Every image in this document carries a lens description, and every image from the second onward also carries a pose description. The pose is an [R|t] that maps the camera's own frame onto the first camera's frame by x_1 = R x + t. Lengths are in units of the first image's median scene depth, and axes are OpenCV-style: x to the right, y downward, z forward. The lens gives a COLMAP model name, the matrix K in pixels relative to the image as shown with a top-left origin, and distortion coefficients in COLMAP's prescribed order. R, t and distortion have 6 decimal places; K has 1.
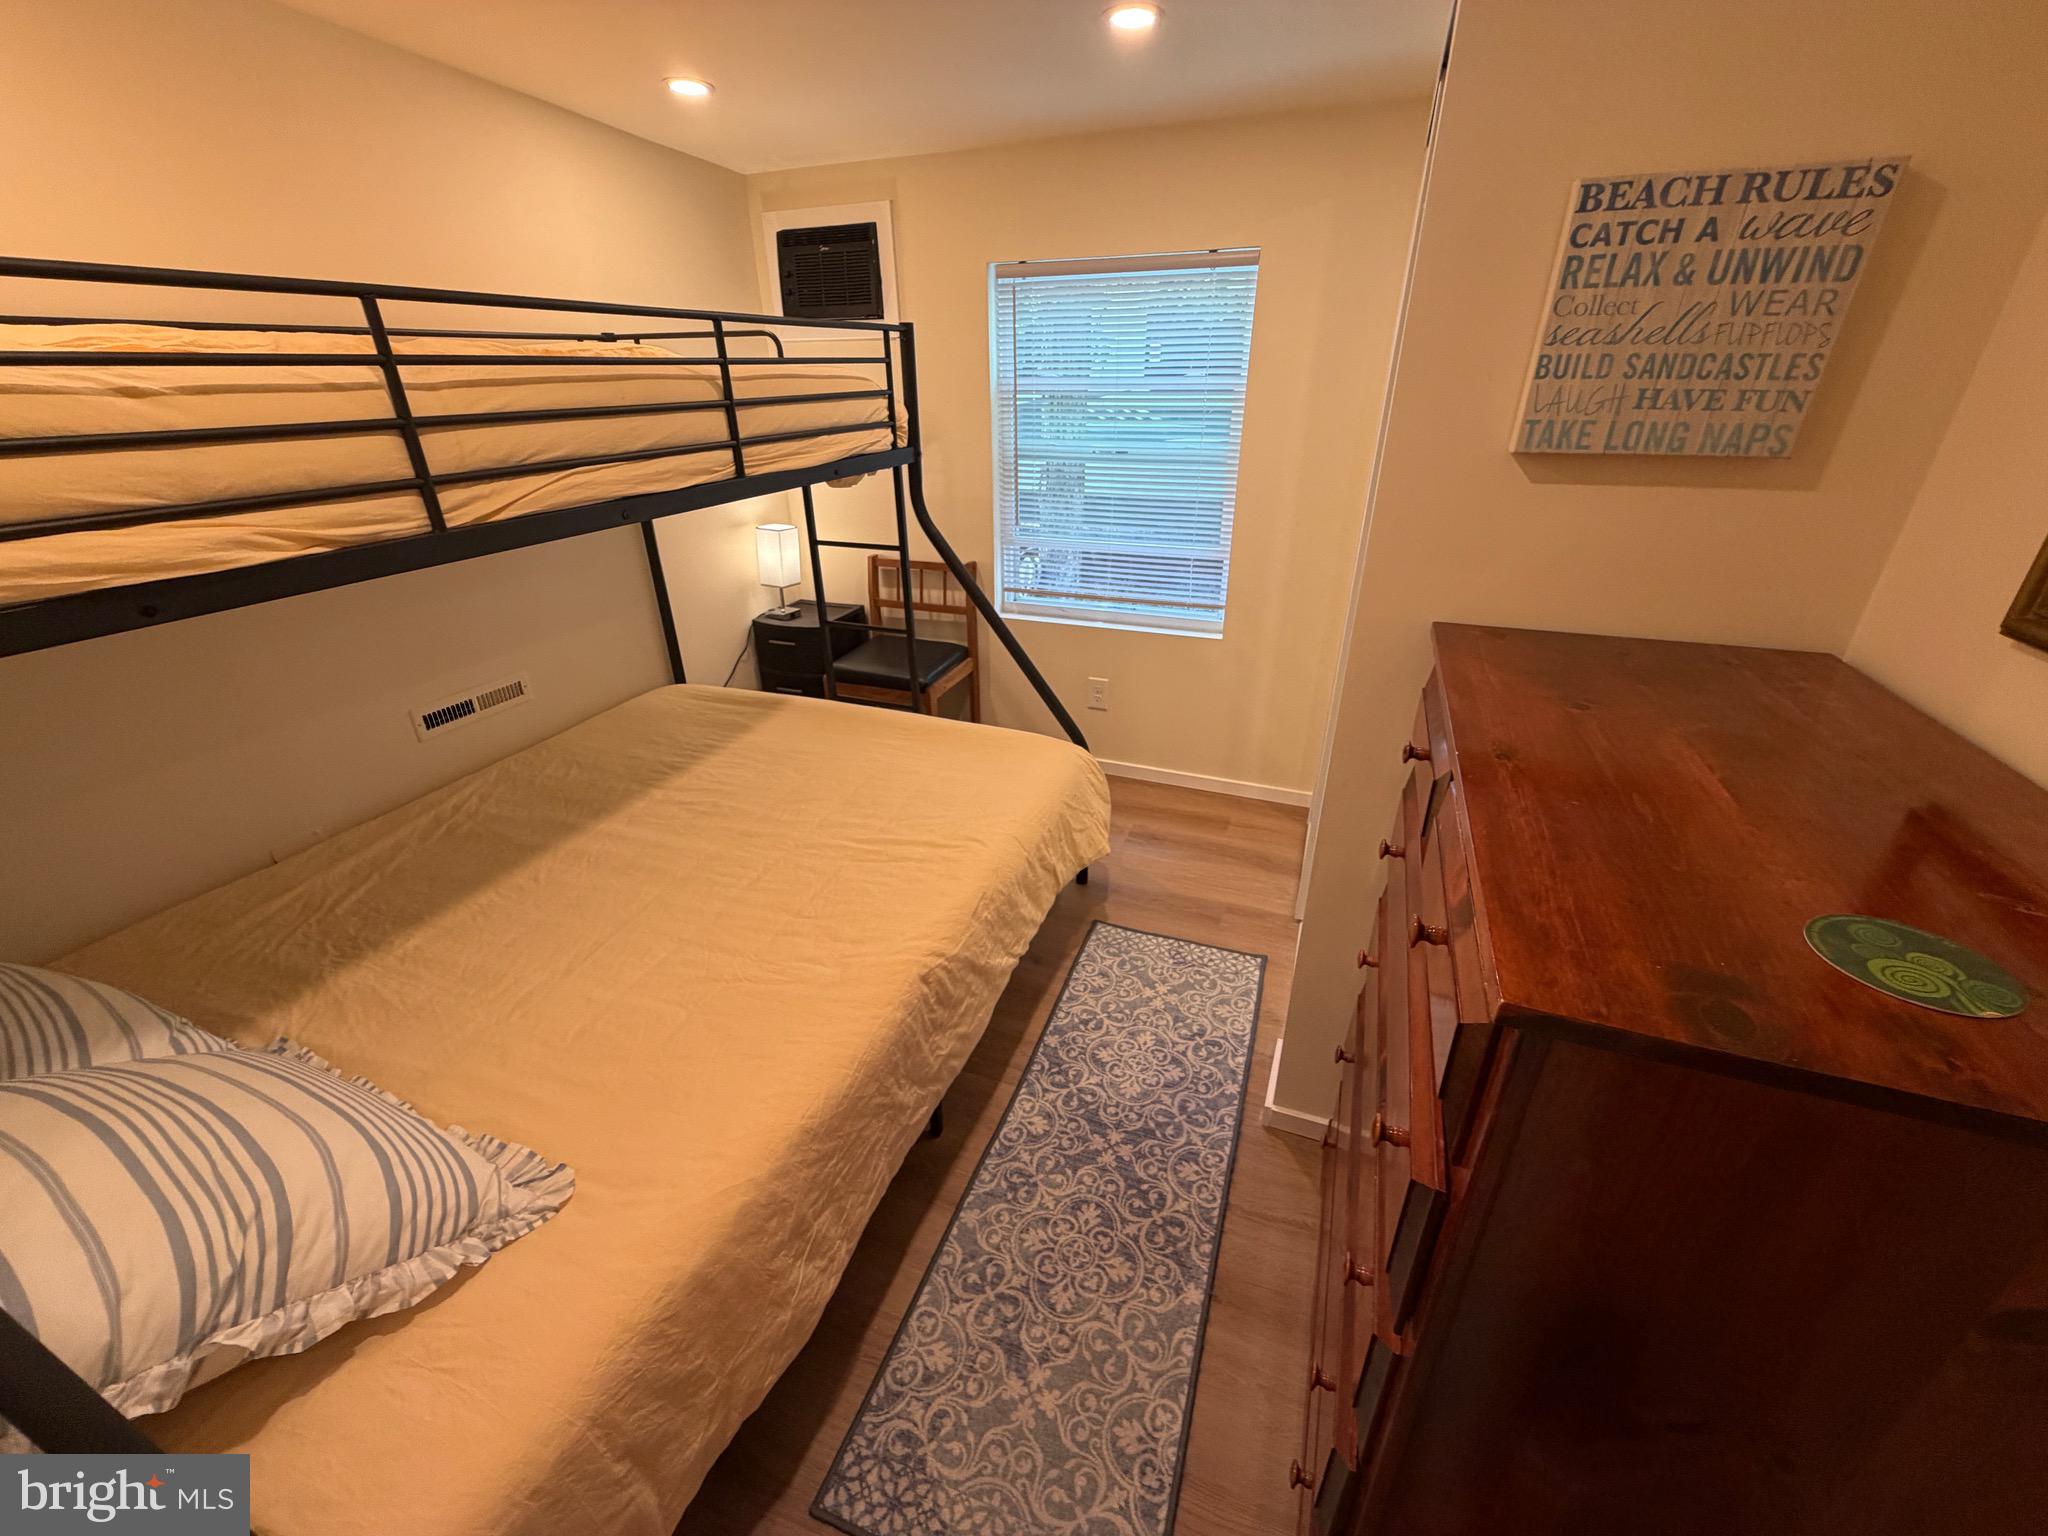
lens RADIAL K [[816.1, 0, 1020.3], [0, 816.1, 771.4], [0, 0, 1]] dist [-0.000323, -0.000348]
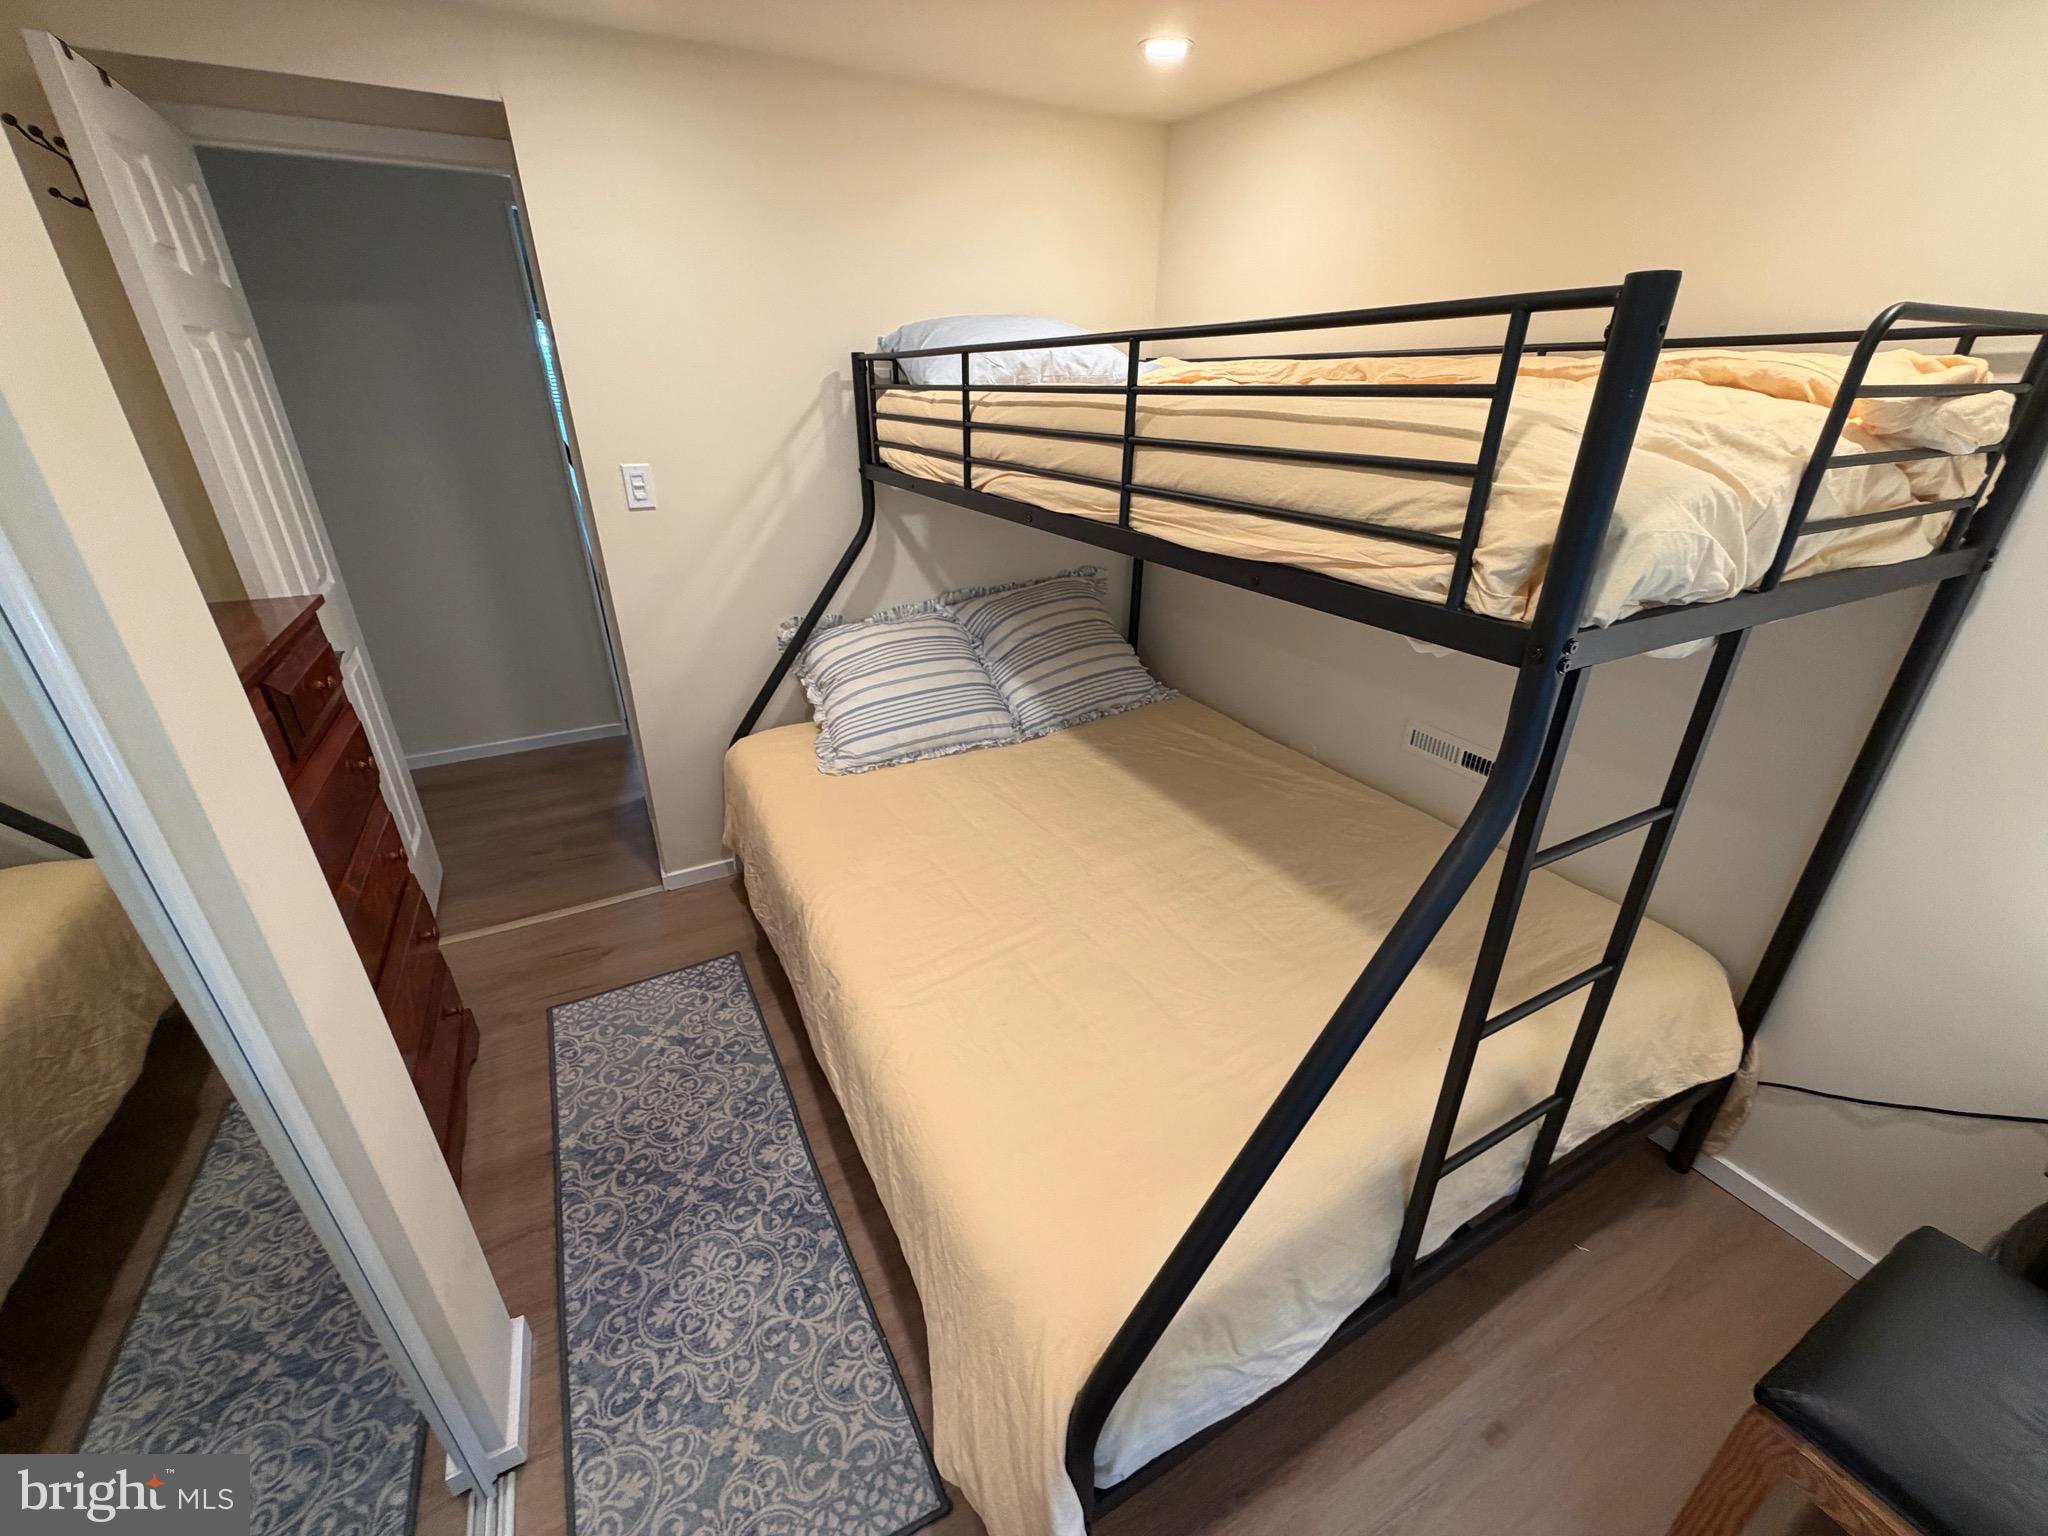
lens RADIAL K [[816.1, 0, 1020.3], [0, 816.1, 771.4], [0, 0, 1]] dist [-0.000323, -0.000348]
pose [[-0.649966, 0.337400, -0.680959, 0.344655], [-0.329528, 0.682299, 0.652594, -0.635486], [0.684803, 0.648559, -0.332289, 1.241986]]
